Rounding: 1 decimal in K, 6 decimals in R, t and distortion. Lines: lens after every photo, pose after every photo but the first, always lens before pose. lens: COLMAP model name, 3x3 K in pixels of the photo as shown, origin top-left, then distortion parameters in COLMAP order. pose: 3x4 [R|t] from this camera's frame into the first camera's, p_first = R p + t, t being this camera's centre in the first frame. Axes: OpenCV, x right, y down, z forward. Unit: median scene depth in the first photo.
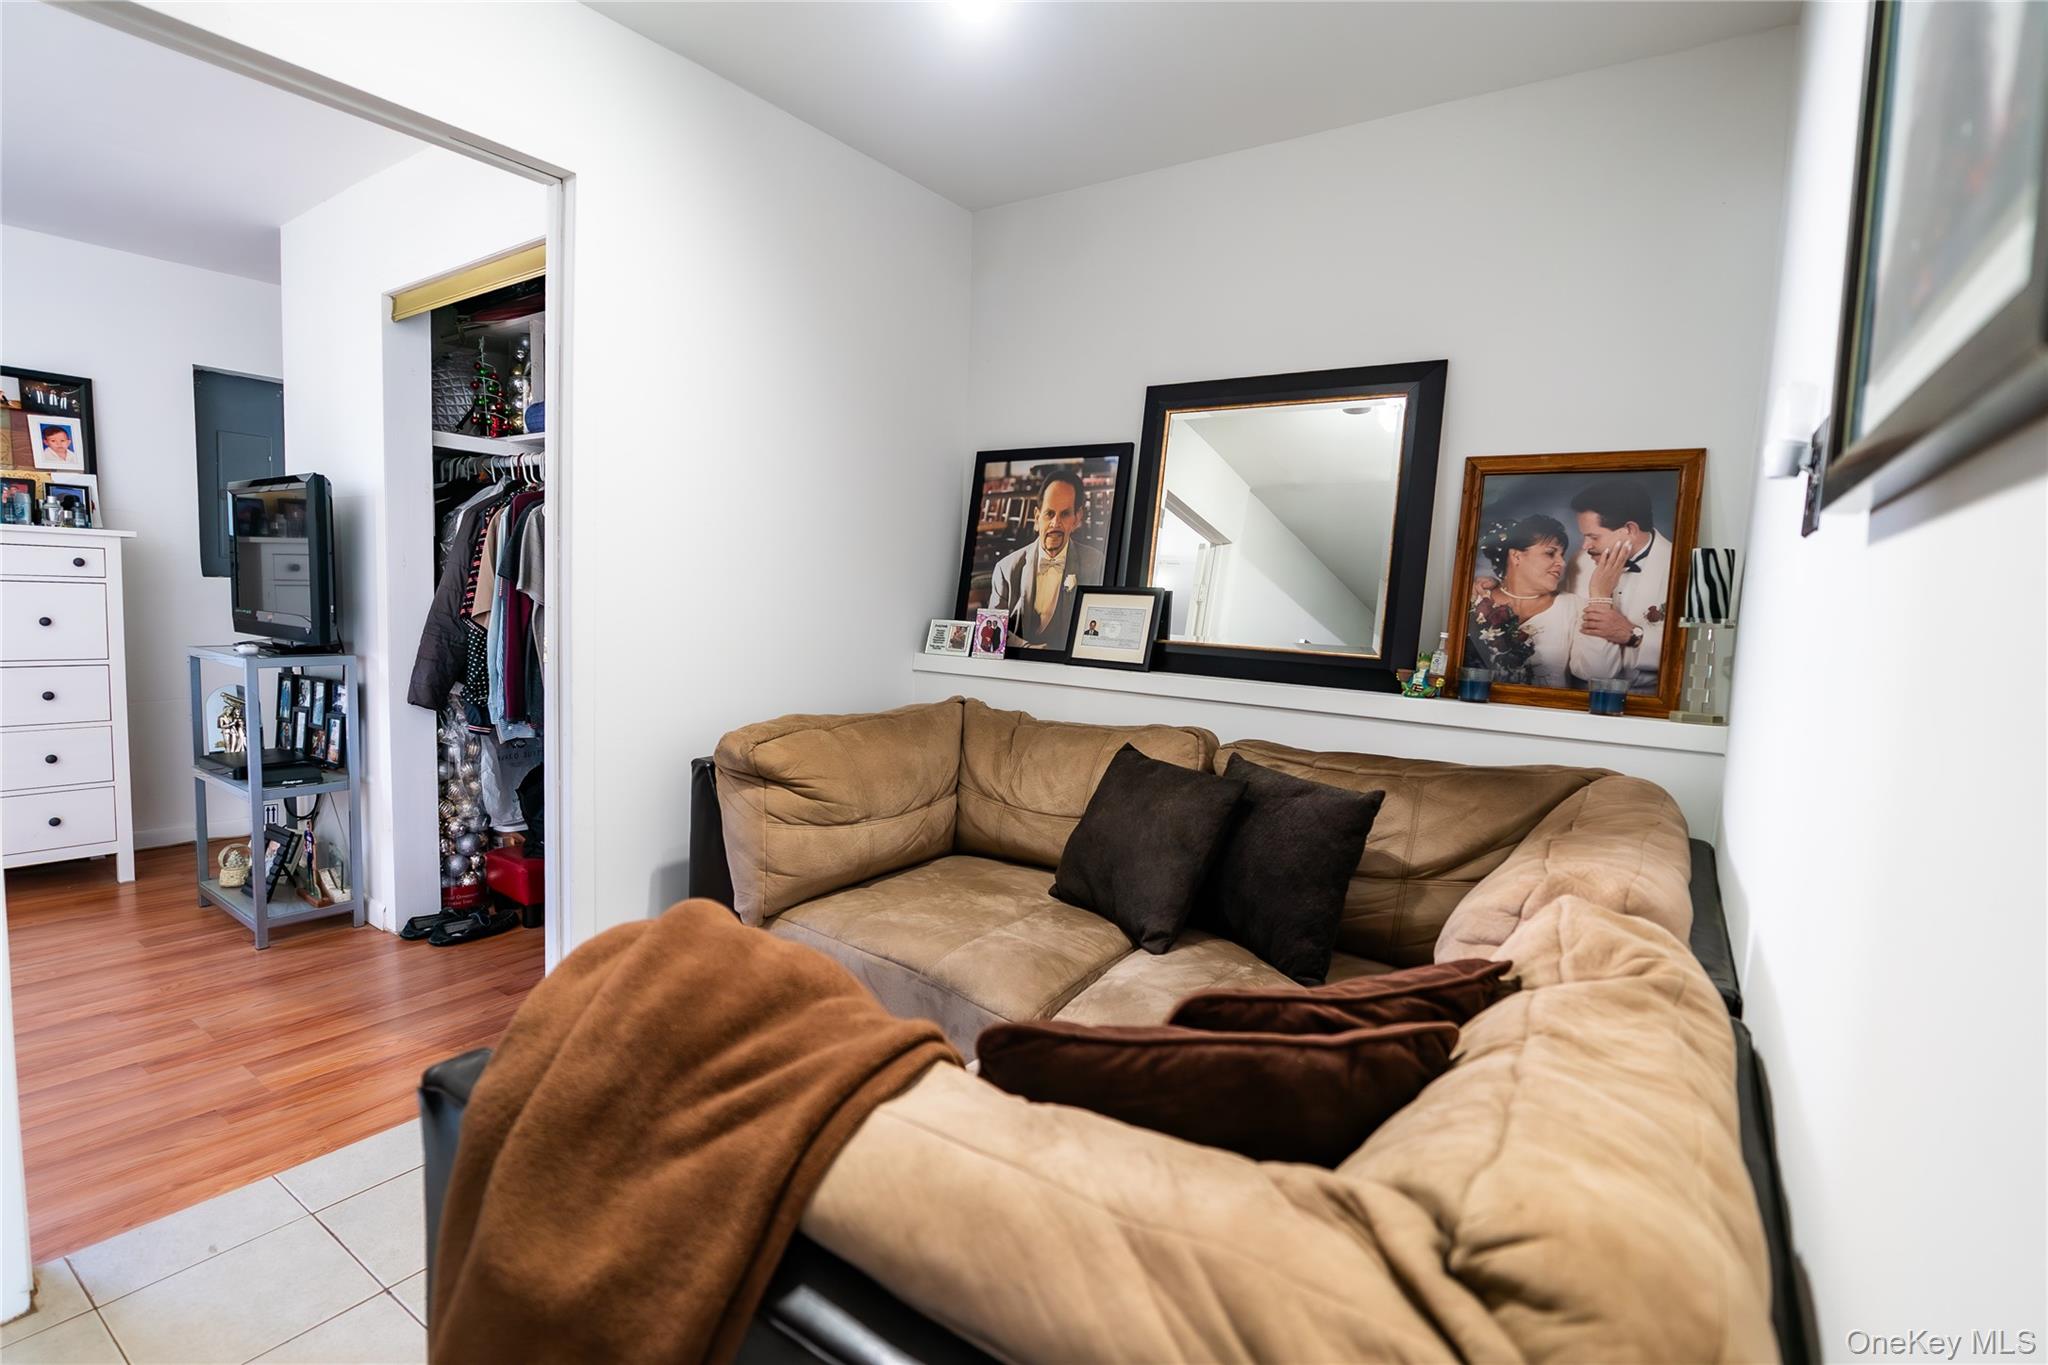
lens RADIAL K [[948.8, 0, 1024.0], [0, 948.8, 682.5], [0, 0, 1]] dist [-0.024455, 0.000940]
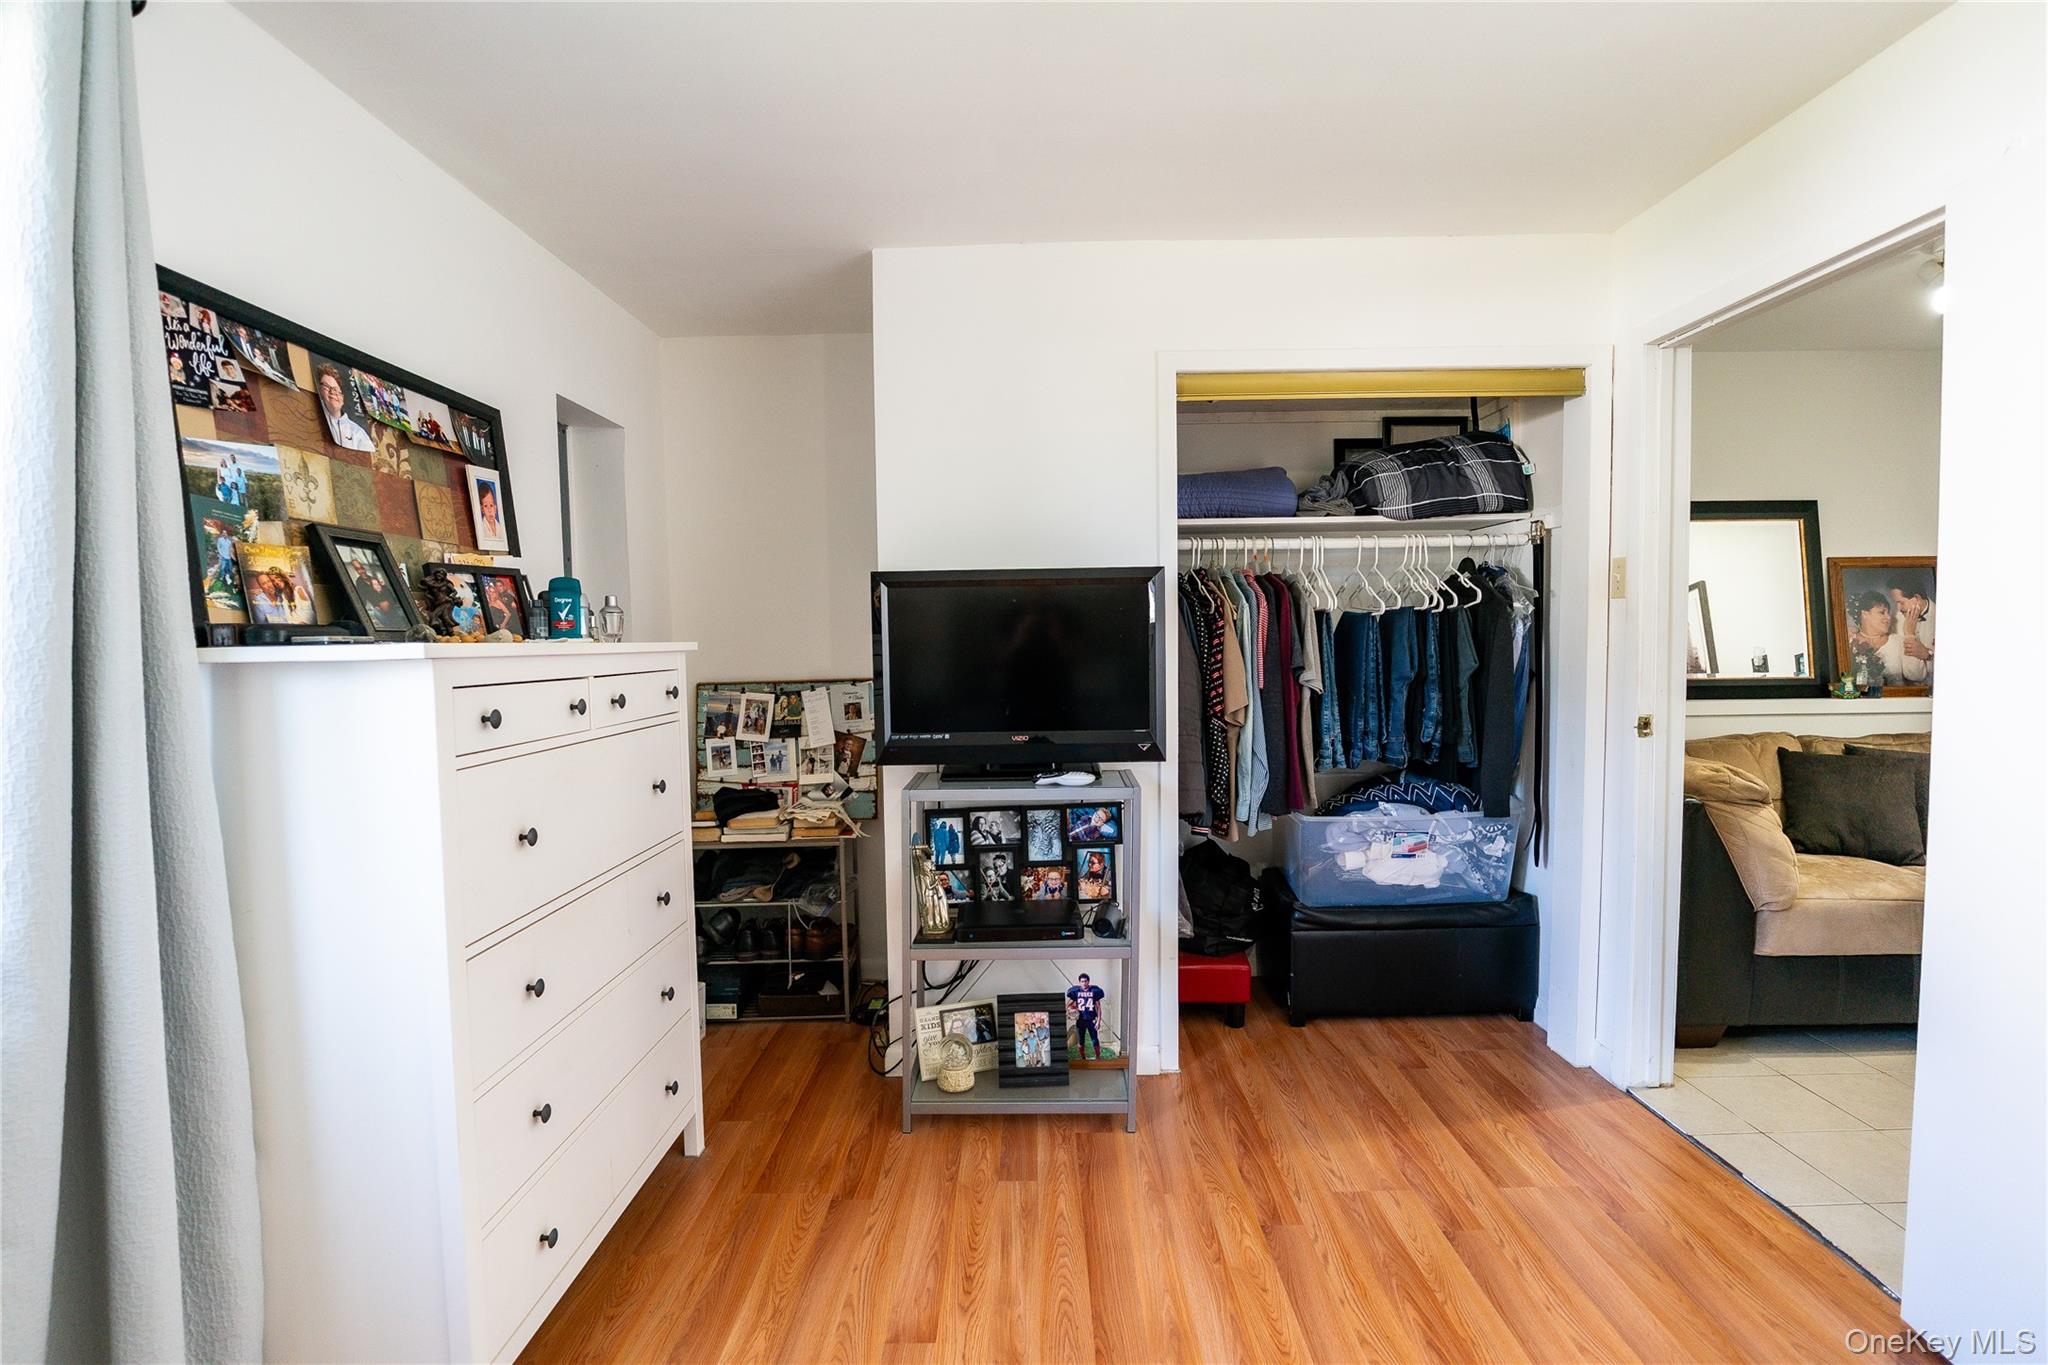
lens RADIAL K [[909.0, 0, 1005.5], [0, 909.0, 680.4], [0, 0, 1]] dist [-0.017870, 0.000327]
pose [[0.836638, -0.081610, 0.541642, -1.197726], [0.100685, 0.994902, -0.005619, -0.111730], [-0.538423, 0.059236, 0.840590, 0.316818]]
